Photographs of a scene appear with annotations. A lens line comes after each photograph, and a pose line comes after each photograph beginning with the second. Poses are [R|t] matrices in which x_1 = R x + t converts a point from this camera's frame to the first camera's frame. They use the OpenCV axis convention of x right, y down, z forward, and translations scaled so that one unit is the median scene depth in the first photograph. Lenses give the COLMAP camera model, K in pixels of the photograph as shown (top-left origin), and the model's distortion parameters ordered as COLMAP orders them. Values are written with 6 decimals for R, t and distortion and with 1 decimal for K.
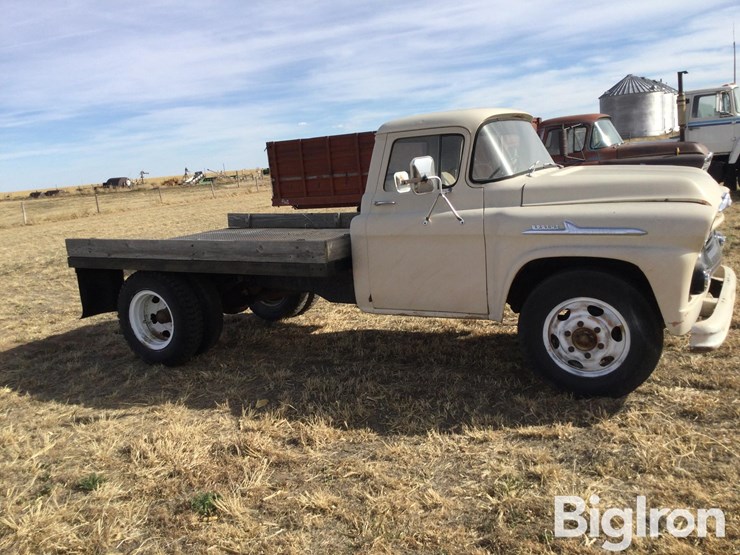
lens RADIAL K [[670.4, 0, 364.9], [0, 670.4, 274.8], [0, 0, 1]] dist [0.026724, 0.000000]
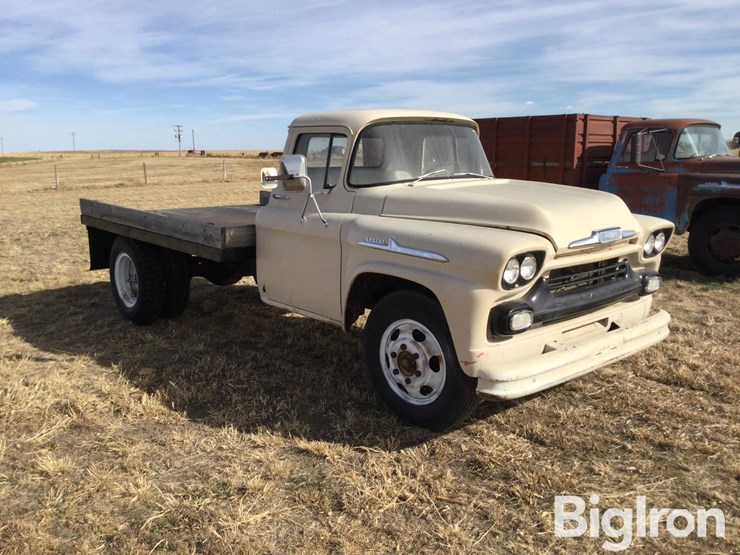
lens RADIAL K [[670.4, 0, 369.9], [0, 670.4, 281.1], [0, 0, 1]] dist [0.026724, 0.000000]
pose [[0.948068, 0.140351, -0.285427, 0.483126], [-0.128432, 0.989892, 0.060158, -0.062715], [0.290986, -0.020376, 0.956510, 0.078693]]
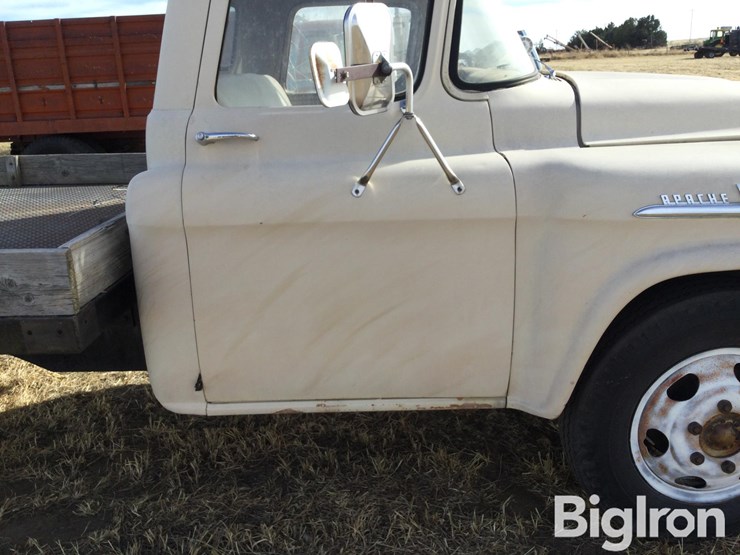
lens RADIAL K [[670.4, 0, 362.1], [0, 670.4, 285.4], [0, 0, 1]] dist [0.026724, 0.000000]
pose [[0.868479, -0.103796, 0.484738, -0.101167], [0.046667, 0.990610, 0.128507, -0.072836], [-0.493525, -0.088984, 0.865167, 0.662109]]
